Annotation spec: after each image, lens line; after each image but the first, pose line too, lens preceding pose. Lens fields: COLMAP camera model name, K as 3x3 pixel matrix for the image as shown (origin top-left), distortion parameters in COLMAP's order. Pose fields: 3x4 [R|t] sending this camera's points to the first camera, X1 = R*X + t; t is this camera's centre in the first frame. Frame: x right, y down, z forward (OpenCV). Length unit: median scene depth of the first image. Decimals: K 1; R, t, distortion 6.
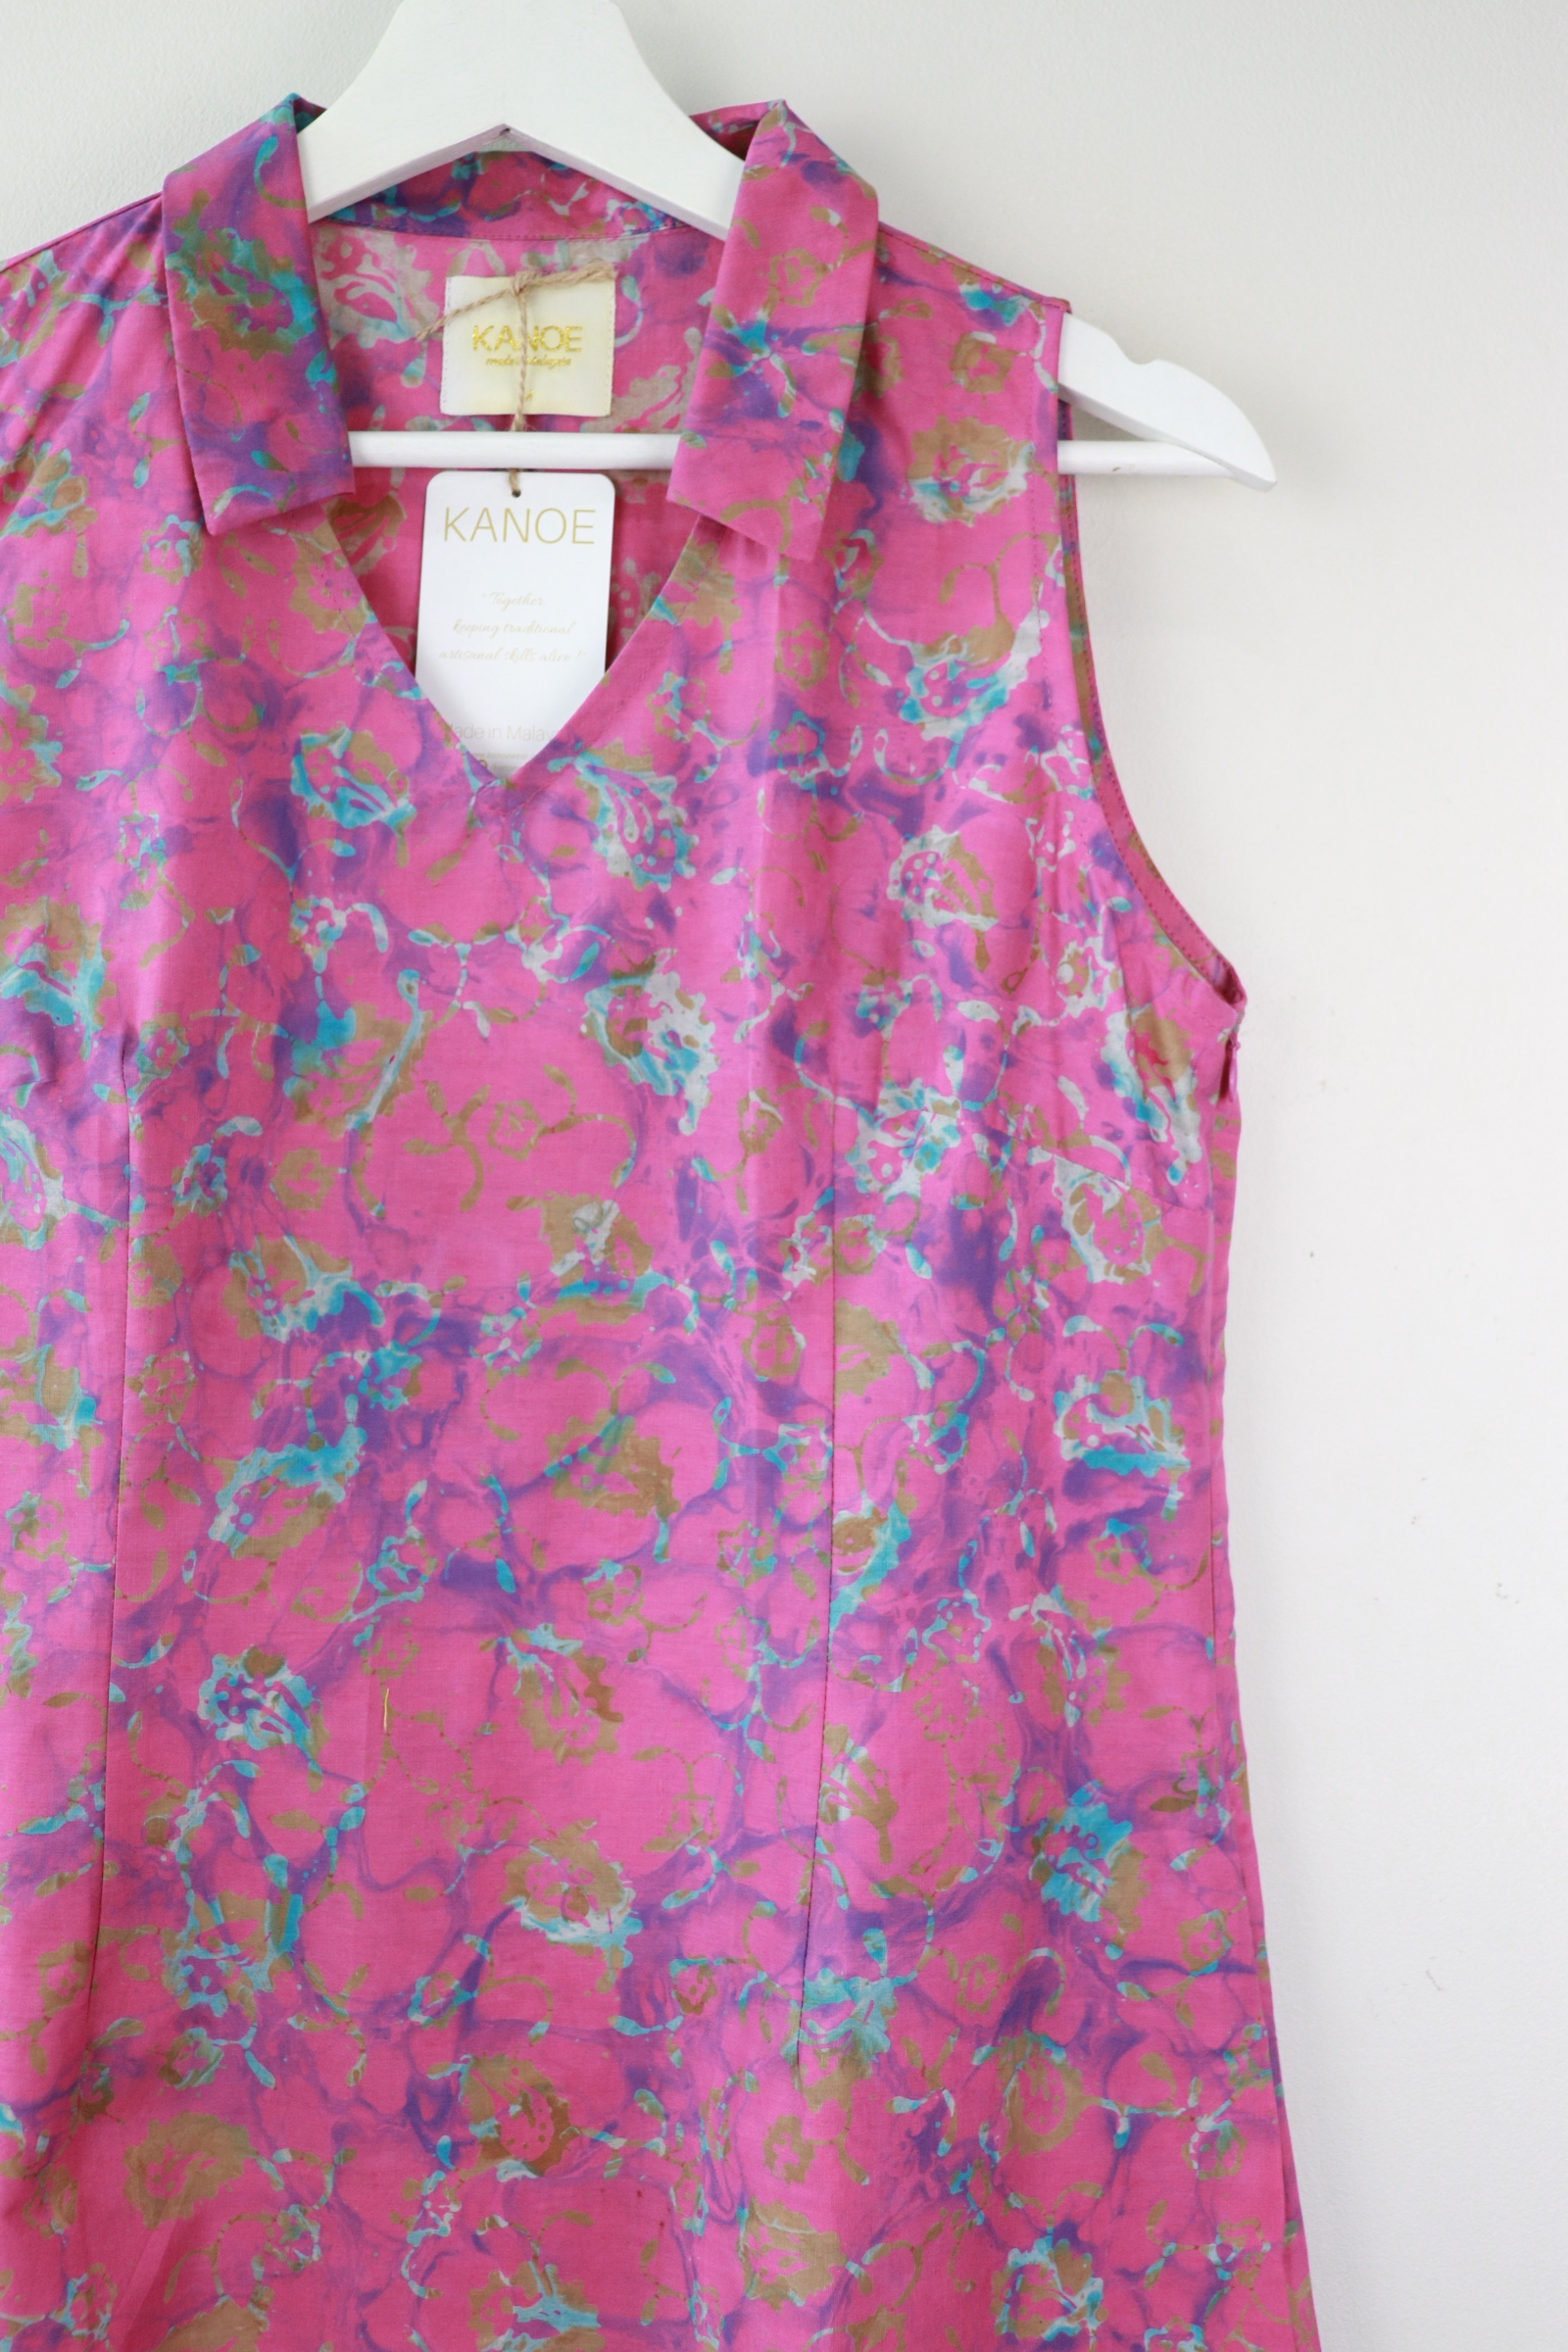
lens RADIAL K [[2569.3, 0, 747.4], [0, 2569.3, 1147.5], [0, 0, 1]] dist [-0.112354, 0.180802]
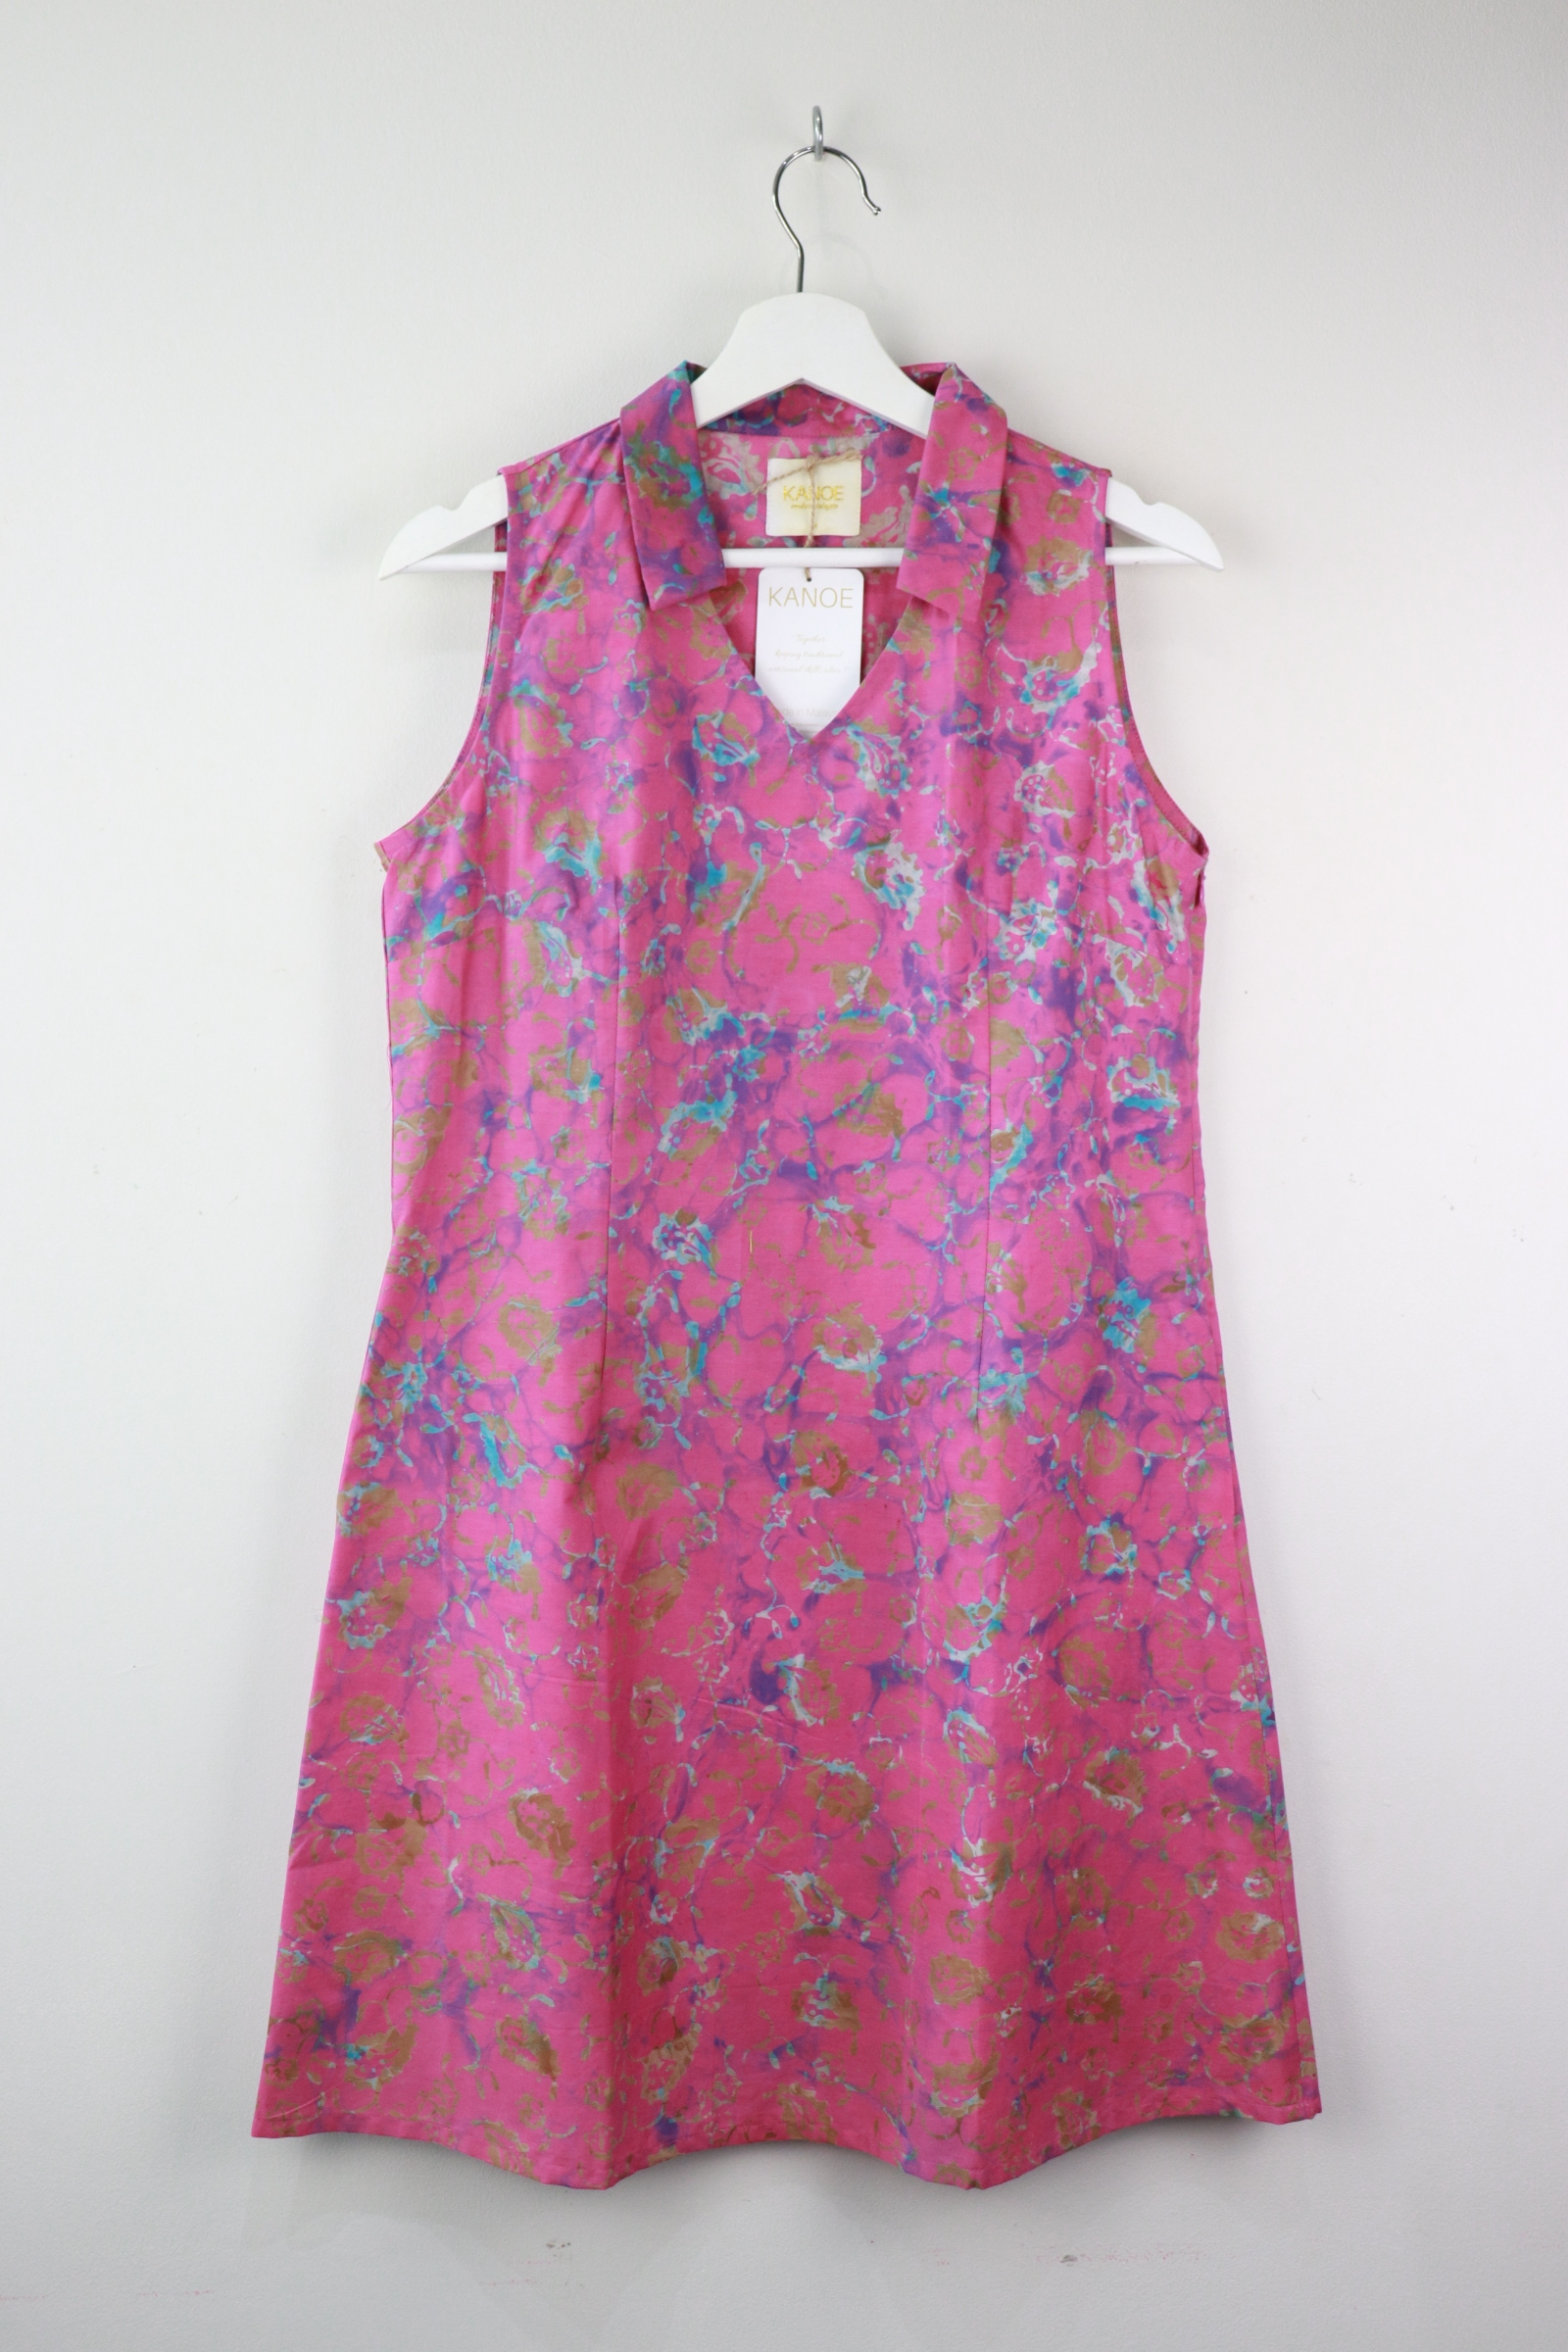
lens RADIAL K [[2569.3, 0, 747.4], [0, 2569.3, 1147.5], [0, 0, 1]] dist [-0.112354, 0.180802]
pose [[0.999865, -0.016204, 0.002834, -0.148271], [0.015952, 0.997167, 0.073508, 0.013581], [-0.004017, -0.073453, 0.997291, -0.863514]]
